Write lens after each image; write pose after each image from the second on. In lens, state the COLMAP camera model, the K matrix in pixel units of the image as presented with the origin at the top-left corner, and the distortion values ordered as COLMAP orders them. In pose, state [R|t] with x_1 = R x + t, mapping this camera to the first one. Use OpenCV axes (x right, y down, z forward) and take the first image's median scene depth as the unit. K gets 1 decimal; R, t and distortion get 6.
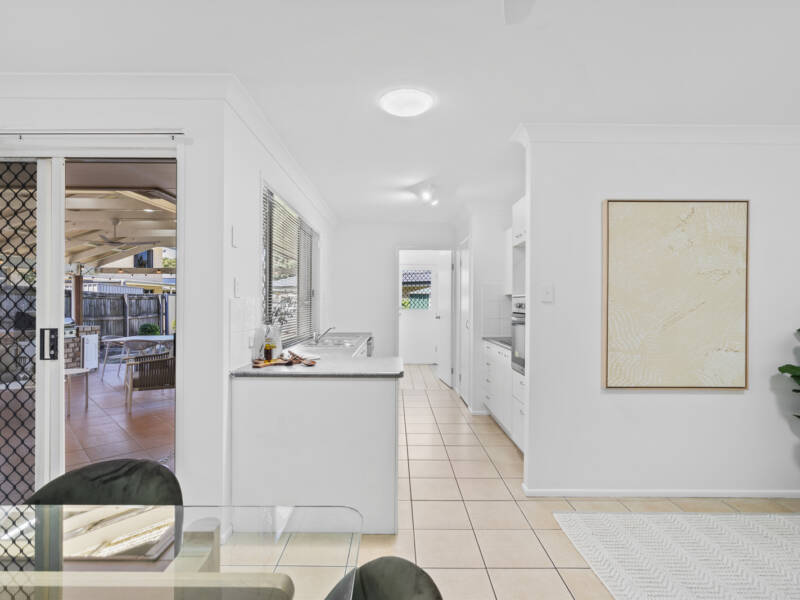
lens RADIAL K [[408.8, 0, 396.0], [0, 408.8, 303.2], [0, 0, 1]] dist [-0.000556, 0.000526]
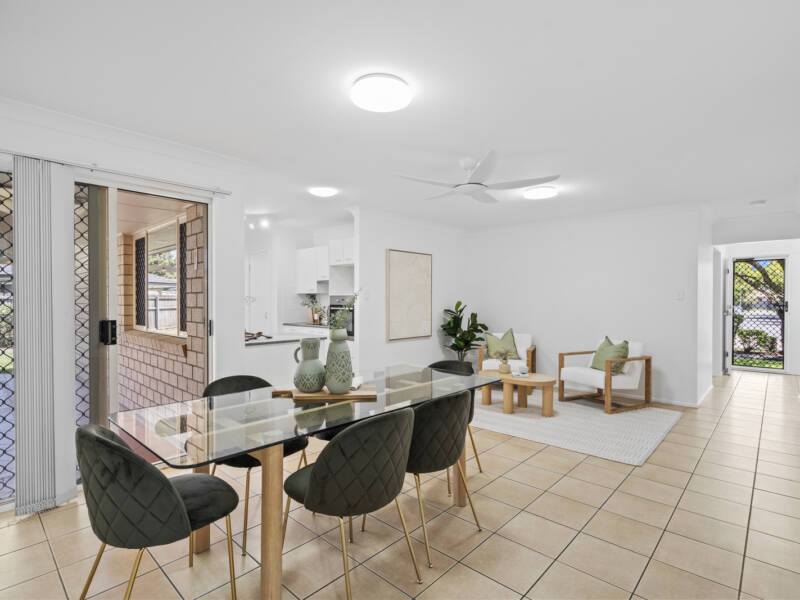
lens RADIAL K [[407.5, 0, 400.0], [0, 407.5, 300.0], [0, 0, 1]] dist [0.001168, 0.000924]
pose [[0.685297, -0.004414, 0.728250, -0.939664], [0.002833, 0.999990, 0.003395, -0.002664], [-0.728258, -0.000263, 0.685303, -0.448651]]
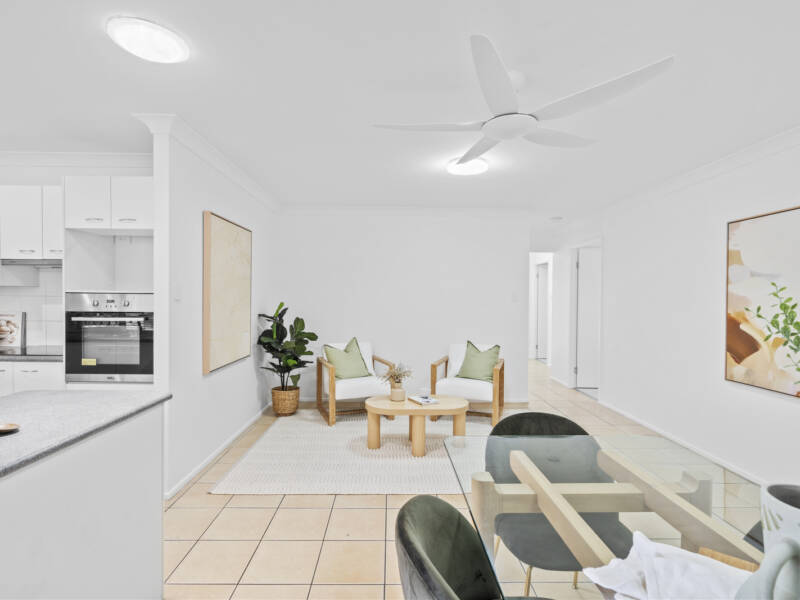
lens RADIAL K [[408.8, 0, 396.0], [0, 408.8, 303.2], [0, 0, 1]] dist [-0.000556, 0.000526]
pose [[-0.008771, -0.023044, 0.999696, -0.655350], [-0.010106, 0.999685, 0.022955, -0.024118], [-0.999910, -0.009901, -0.009001, 0.476209]]
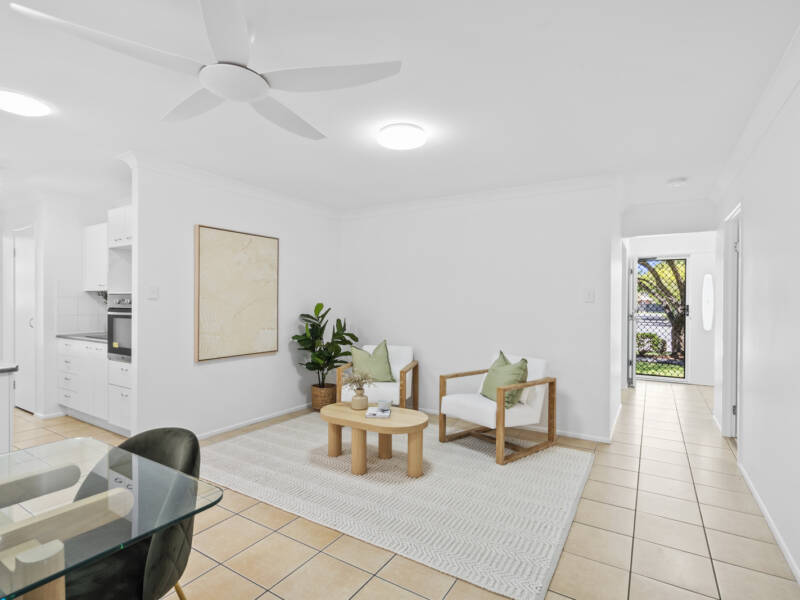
lens RADIAL K [[408.8, 0, 396.0], [0, 408.8, 303.2], [0, 0, 1]] dist [-0.000556, 0.000526]
pose [[0.539875, -0.005070, 0.841730, -0.283243], [-0.002432, 0.999968, 0.007583, -0.000574], [-0.841742, -0.006141, 0.539846, -0.304295]]
